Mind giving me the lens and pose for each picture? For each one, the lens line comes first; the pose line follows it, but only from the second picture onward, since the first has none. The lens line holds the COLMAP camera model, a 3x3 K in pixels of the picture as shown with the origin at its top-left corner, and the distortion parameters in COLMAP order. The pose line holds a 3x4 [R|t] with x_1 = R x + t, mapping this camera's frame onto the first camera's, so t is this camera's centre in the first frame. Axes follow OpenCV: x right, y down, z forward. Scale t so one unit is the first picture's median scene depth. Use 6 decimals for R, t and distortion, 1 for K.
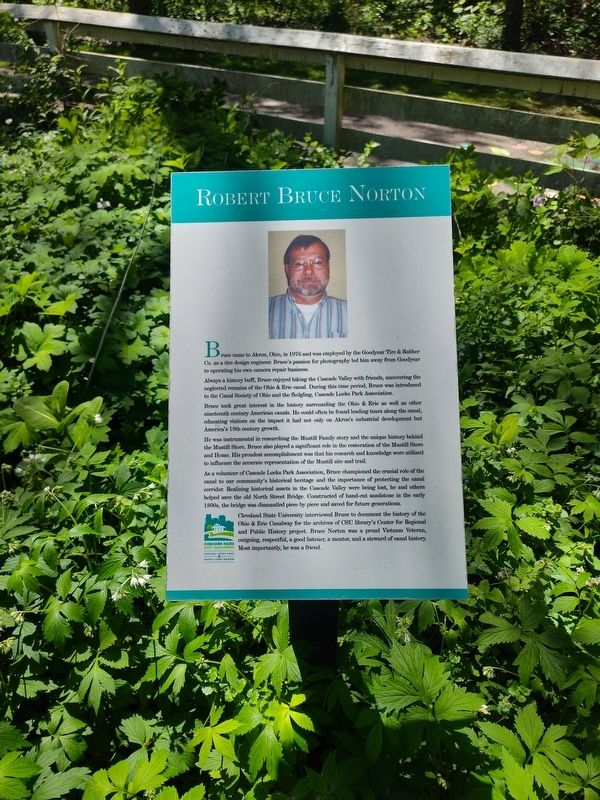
lens RADIAL K [[555.1, 0, 300.0], [0, 555.1, 398.8], [0, 0, 1]] dist [0.000947, -0.004746]
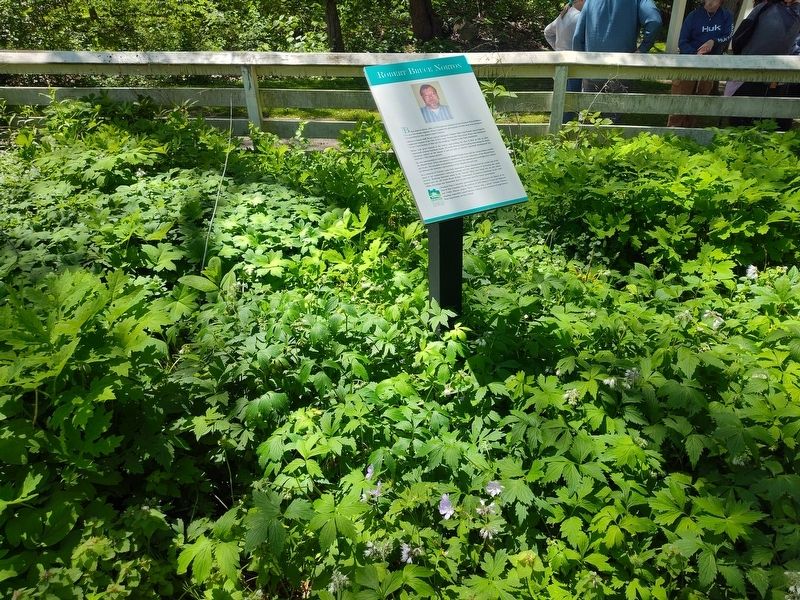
lens RADIAL K [[555.1, 0, 399.1], [0, 555.1, 301.2], [0, 0, 1]] dist [0.000947, -0.004746]
pose [[0.903419, -0.230059, 0.361812, -1.185731], [0.290886, 0.948817, -0.123014, 0.870973], [-0.314992, 0.216379, 0.924100, -1.007640]]
